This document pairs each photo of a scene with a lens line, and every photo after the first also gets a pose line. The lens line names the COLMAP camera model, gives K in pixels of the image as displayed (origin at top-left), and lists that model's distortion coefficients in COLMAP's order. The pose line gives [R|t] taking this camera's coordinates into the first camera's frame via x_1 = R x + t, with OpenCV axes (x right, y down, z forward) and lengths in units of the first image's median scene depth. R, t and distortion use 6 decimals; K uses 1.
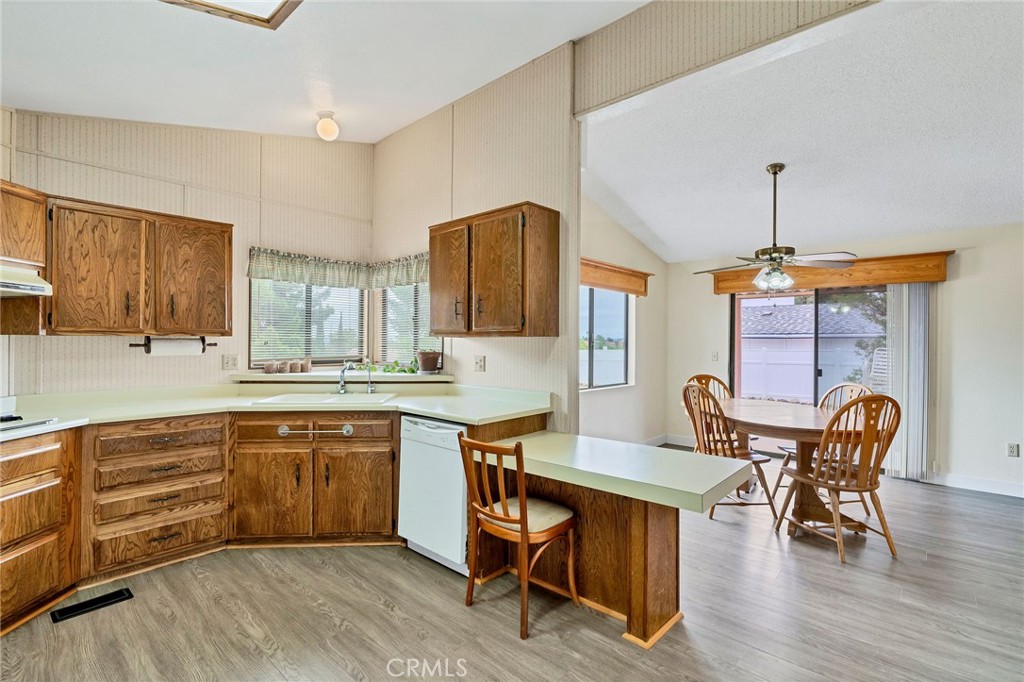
lens RADIAL K [[475.7, 0, 517.2], [0, 475.7, 340.4], [0, 0, 1]] dist [0.000069, -0.000051]
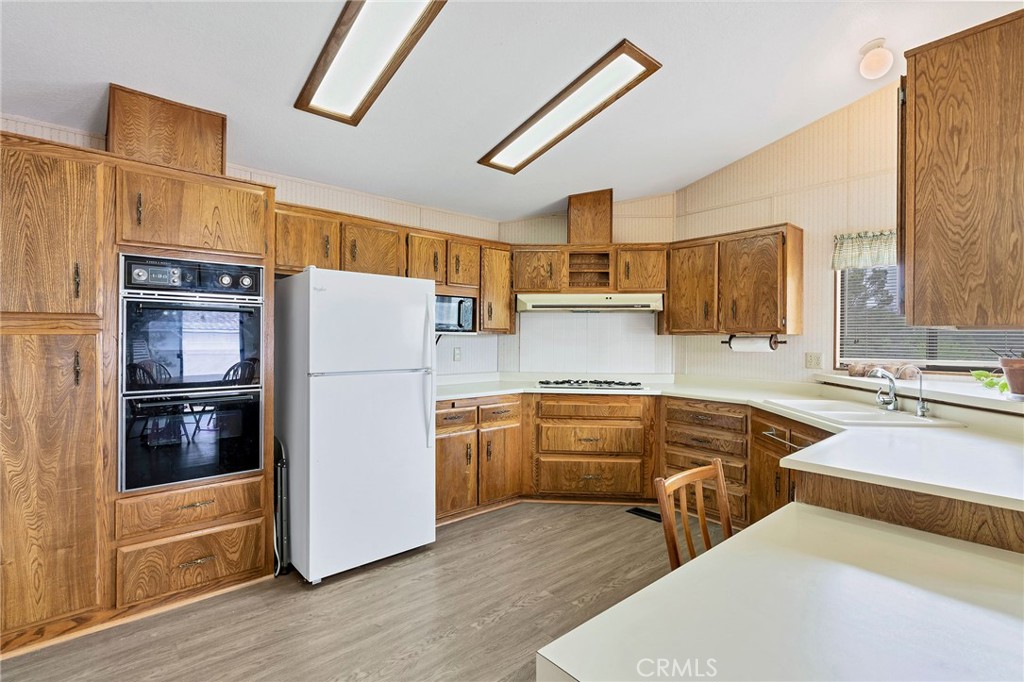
lens RADIAL K [[475.7, 0, 517.6], [0, 475.7, 342.0], [0, 0, 1]] dist [0.000069, -0.000051]
pose [[-0.124282, 0.000558, -0.992247, 0.552408], [-0.003444, 0.999994, 0.000993, 0.010844], [0.992241, 0.003541, -0.124279, 0.667240]]
